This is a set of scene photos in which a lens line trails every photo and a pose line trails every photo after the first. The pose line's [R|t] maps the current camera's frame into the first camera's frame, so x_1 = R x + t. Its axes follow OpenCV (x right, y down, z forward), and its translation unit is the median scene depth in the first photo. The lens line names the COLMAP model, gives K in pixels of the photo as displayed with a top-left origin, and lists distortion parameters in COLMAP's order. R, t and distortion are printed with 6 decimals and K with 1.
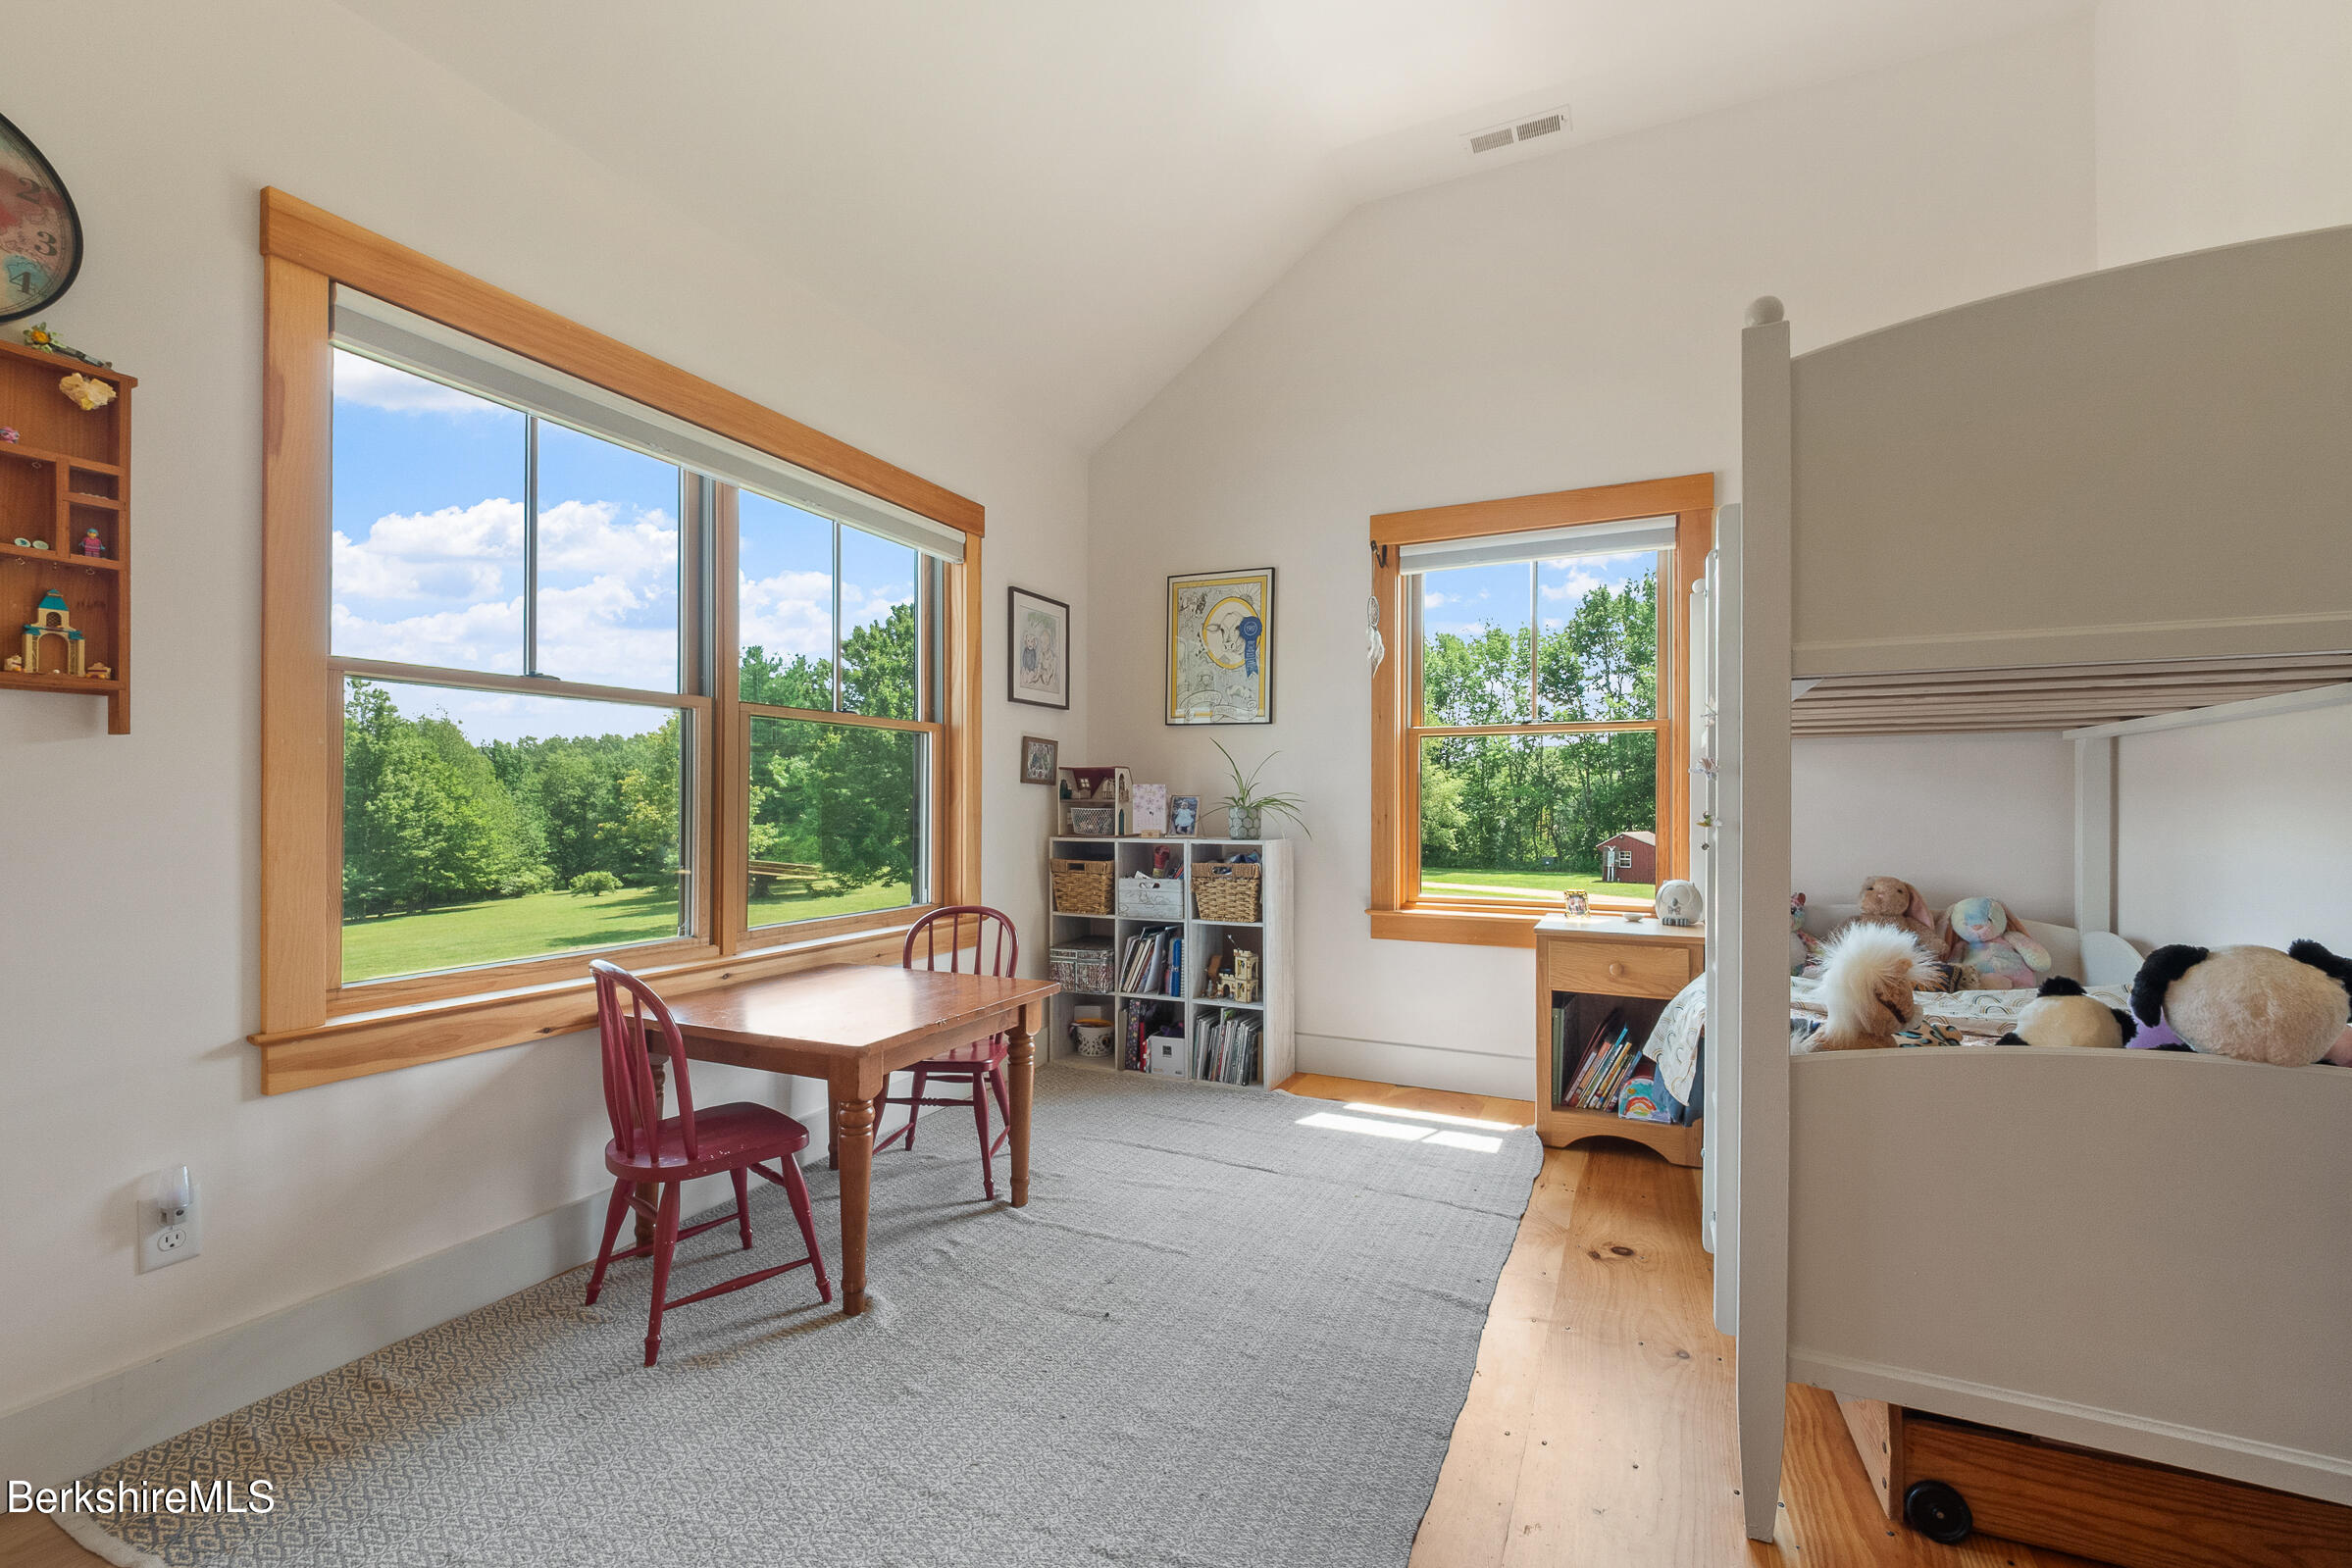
lens RADIAL K [[991.7, 0, 1169.7], [0, 991.7, 801.2], [0, 0, 1]] dist [-0.004699, -0.002353]
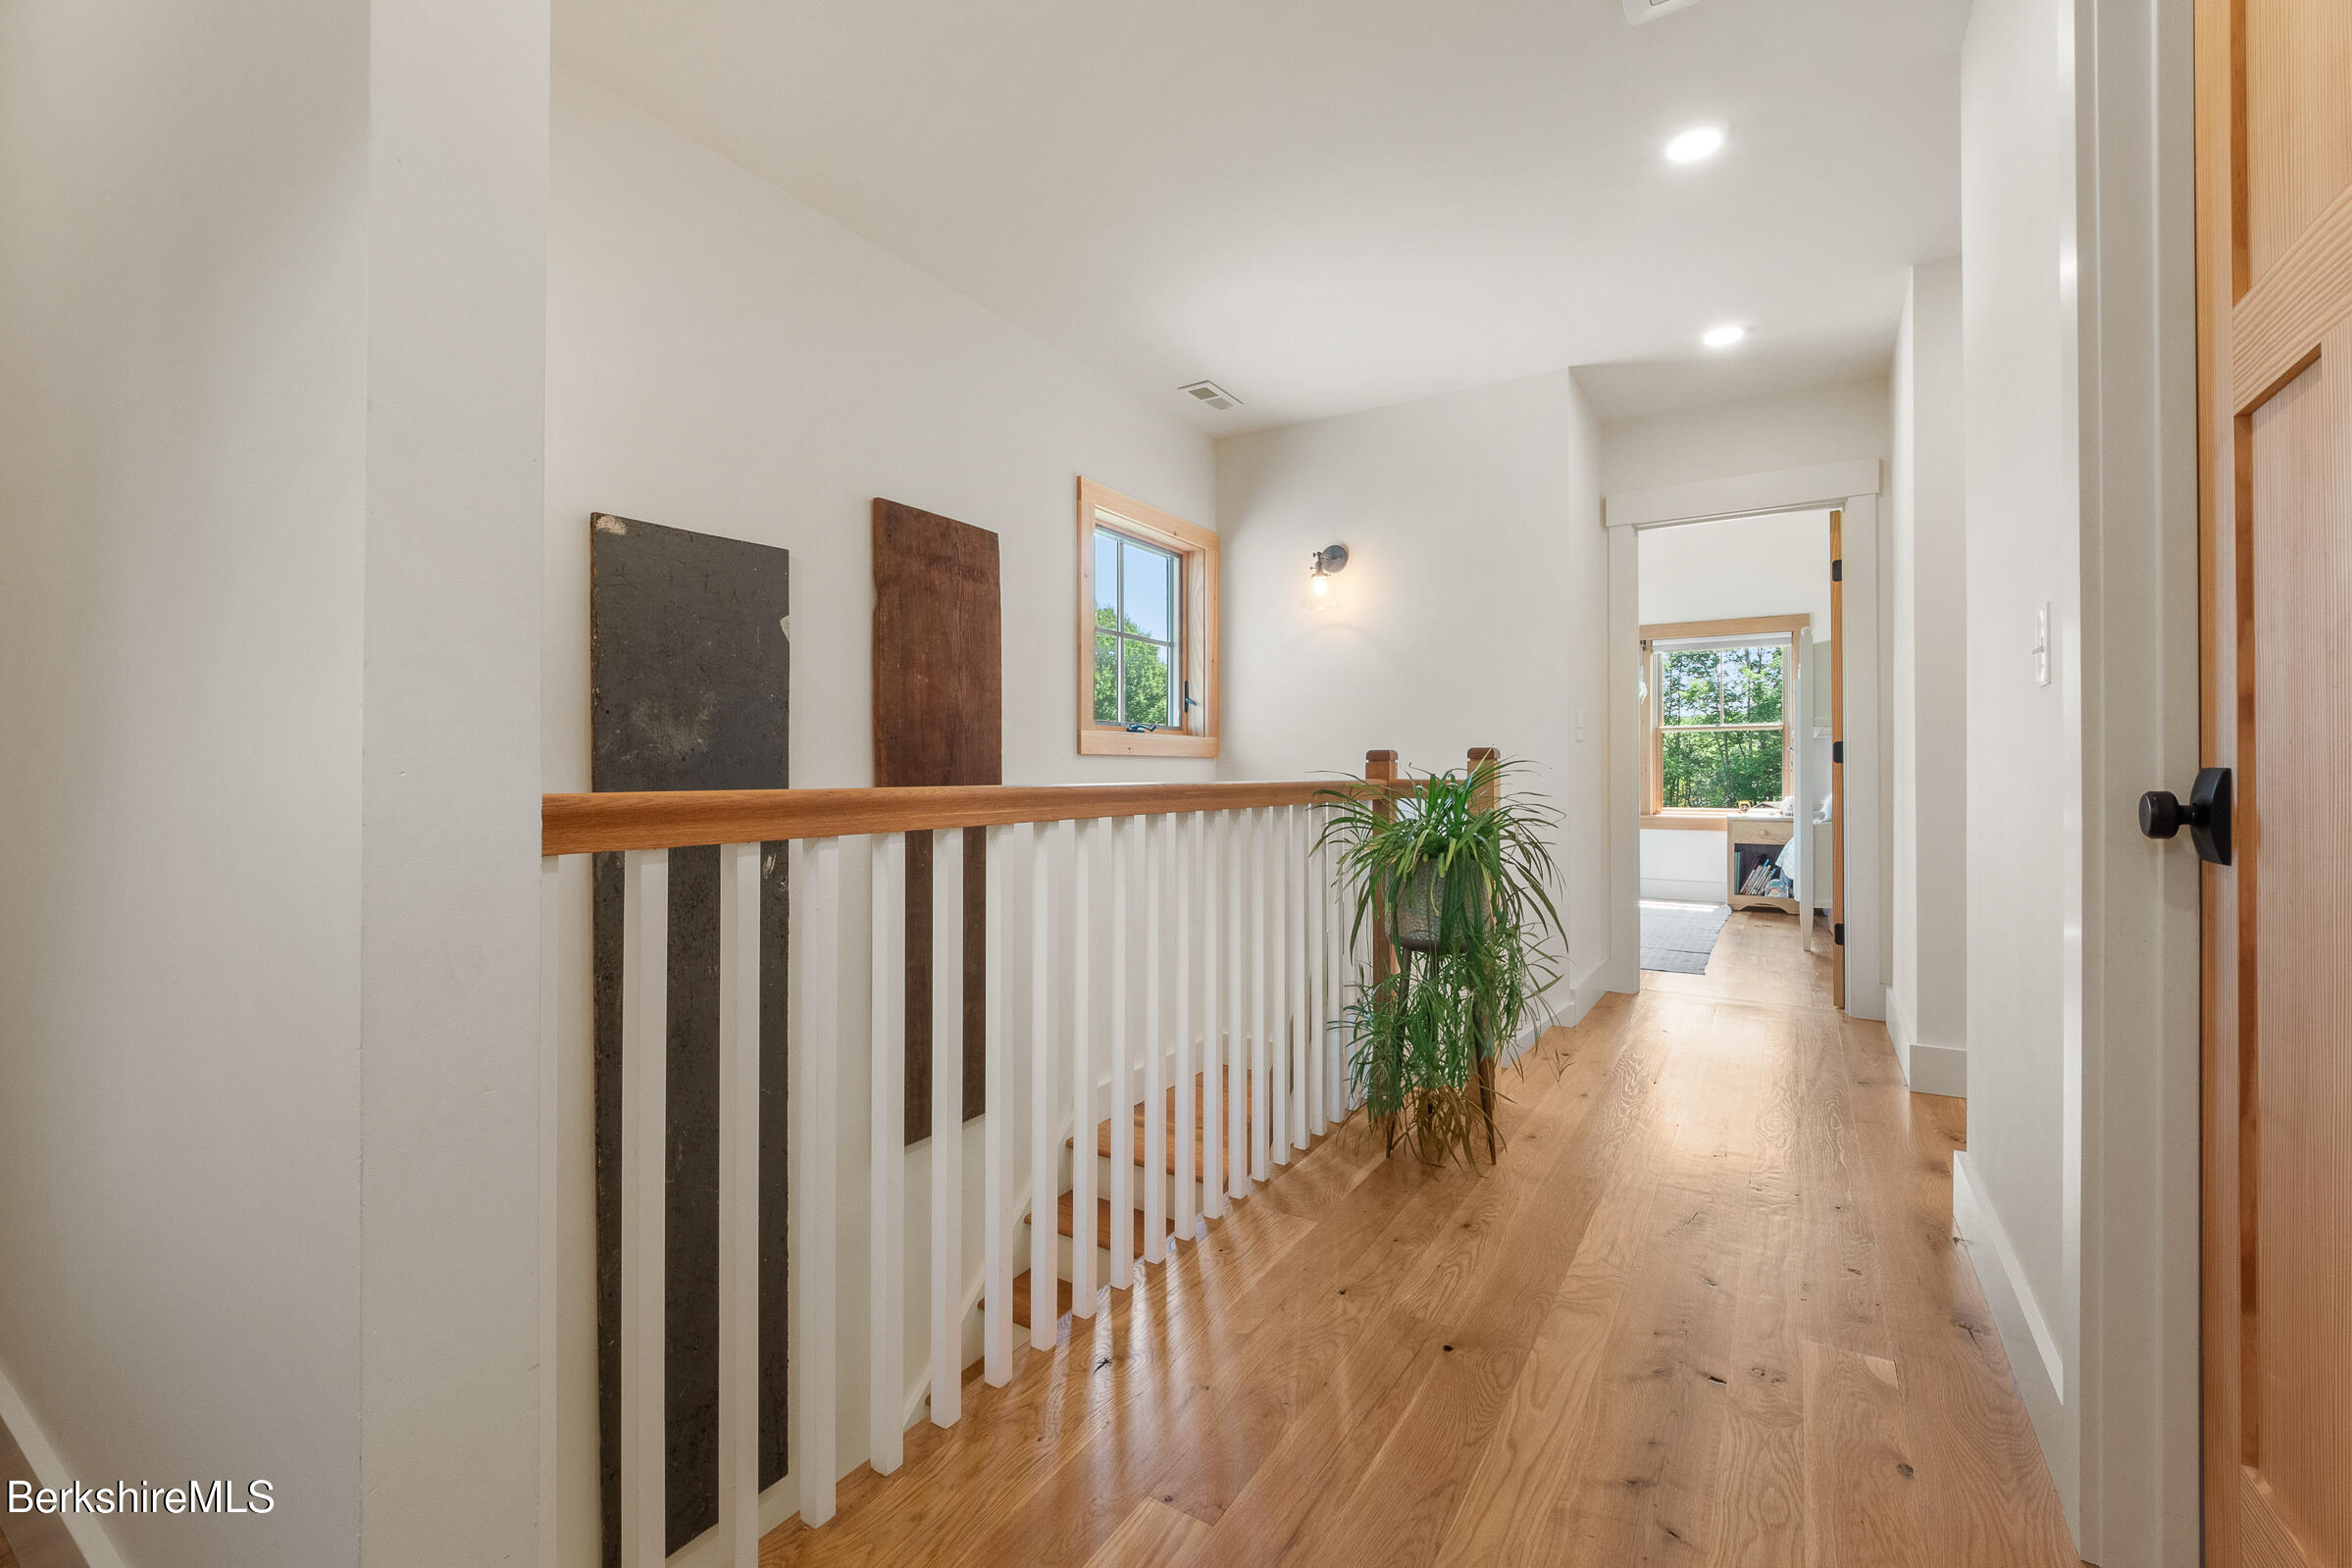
lens RADIAL K [[991.7, 0, 1160.7], [0, 991.7, 773.2], [0, 0, 1]] dist [-0.004699, -0.002353]
pose [[0.993072, -0.001928, -0.117489, -0.644365], [0.001777, 0.999997, -0.001390, 0.026853], [0.117491, 0.001172, 0.993073, -1.393816]]
